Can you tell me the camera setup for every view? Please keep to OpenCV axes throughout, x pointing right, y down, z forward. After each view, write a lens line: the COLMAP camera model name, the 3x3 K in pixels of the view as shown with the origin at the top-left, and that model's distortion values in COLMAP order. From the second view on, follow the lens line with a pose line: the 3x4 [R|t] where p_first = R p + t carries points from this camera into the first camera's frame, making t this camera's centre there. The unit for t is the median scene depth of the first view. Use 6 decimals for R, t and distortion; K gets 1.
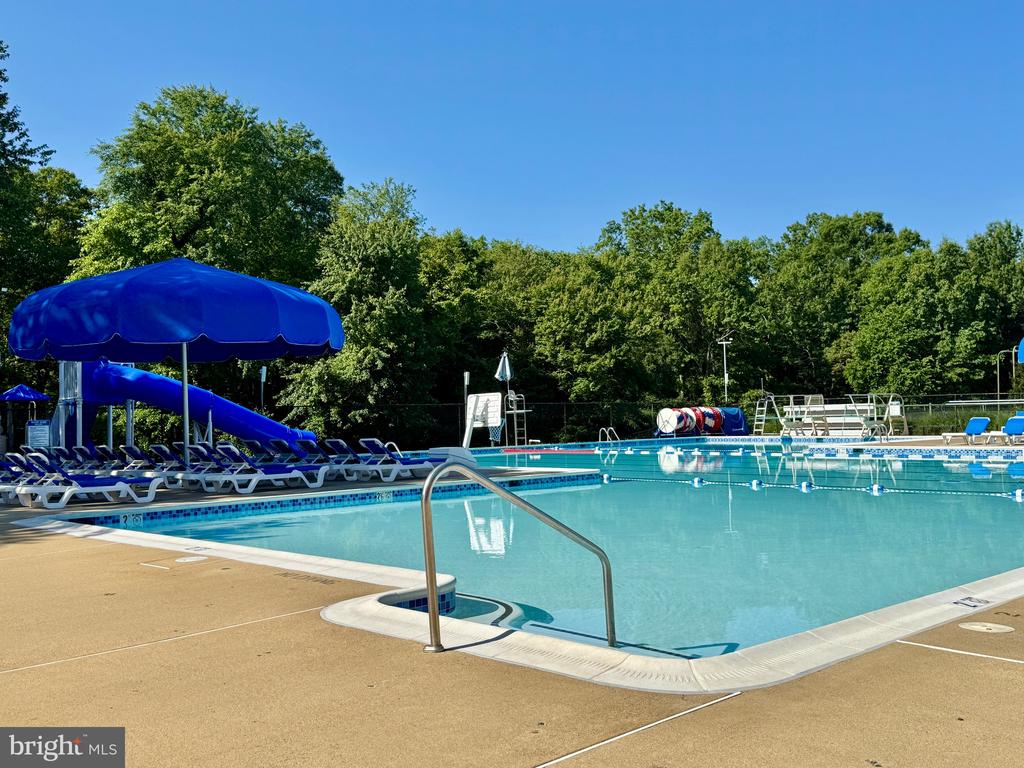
lens RADIAL K [[933.9, 0, 512.0], [0, 933.9, 384.0], [0, 0, 1]] dist [0.008240, 0.002939]
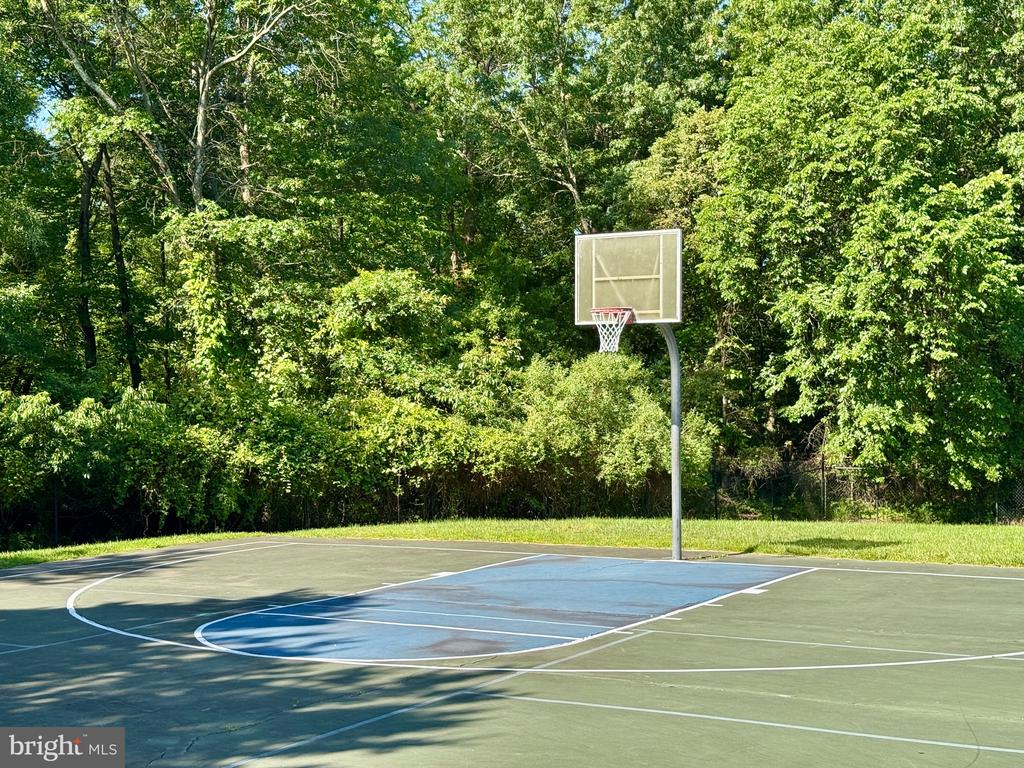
lens RADIAL K [[1436.6, 0, 512.0], [0, 1436.6, 384.0], [0, 0, 1]] dist [-0.003146, -0.002090]
pose [[0.962923, 0.023196, 0.268777, 0.187571], [-0.031142, 0.999194, 0.025336, 0.025847], [-0.267973, -0.032767, 0.962869, 0.600196]]
